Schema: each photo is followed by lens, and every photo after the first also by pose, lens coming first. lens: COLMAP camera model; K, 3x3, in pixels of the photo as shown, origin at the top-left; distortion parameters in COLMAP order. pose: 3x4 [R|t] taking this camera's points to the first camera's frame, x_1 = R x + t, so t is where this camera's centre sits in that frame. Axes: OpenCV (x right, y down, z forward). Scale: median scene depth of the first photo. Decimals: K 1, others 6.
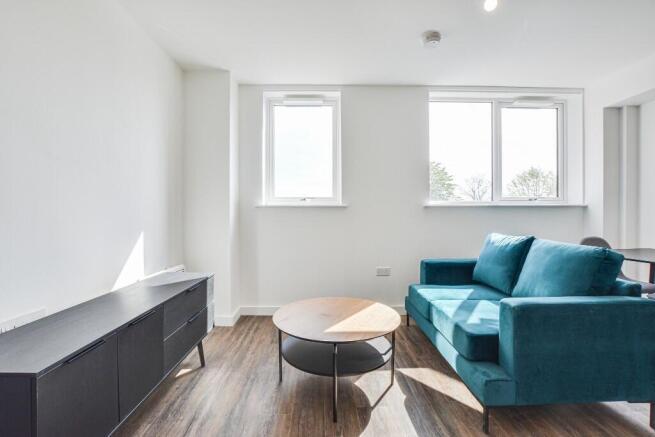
lens RADIAL K [[299.8, 0, 326.9], [0, 299.8, 212.4], [0, 0, 1]] dist [-0.000728, 0.000045]
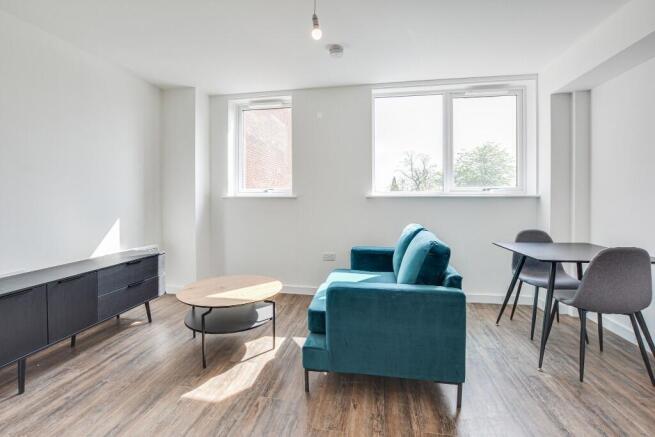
lens RADIAL K [[298.4, 0, 318.7], [0, 298.4, 198.5], [0, 0, 1]] dist [-0.003463, 0.000031]
pose [[0.978077, 0.000065, -0.208245, 0.392431], [0.001087, 0.999985, 0.005416, -0.023261], [0.208242, -0.005523, 0.978062, -0.081485]]
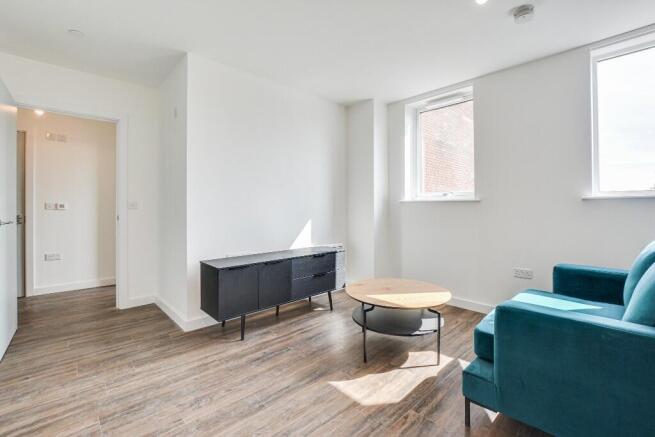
lens RADIAL K [[295.0, 0, 329.2], [0, 295.0, 204.8], [0, 0, 1]] dist [-0.013344, 0.000077]
pose [[0.682845, -0.007216, -0.730527, 0.443563], [0.001323, 0.999962, -0.008641, 0.000904], [0.730562, 0.004935, 0.682829, -0.011201]]
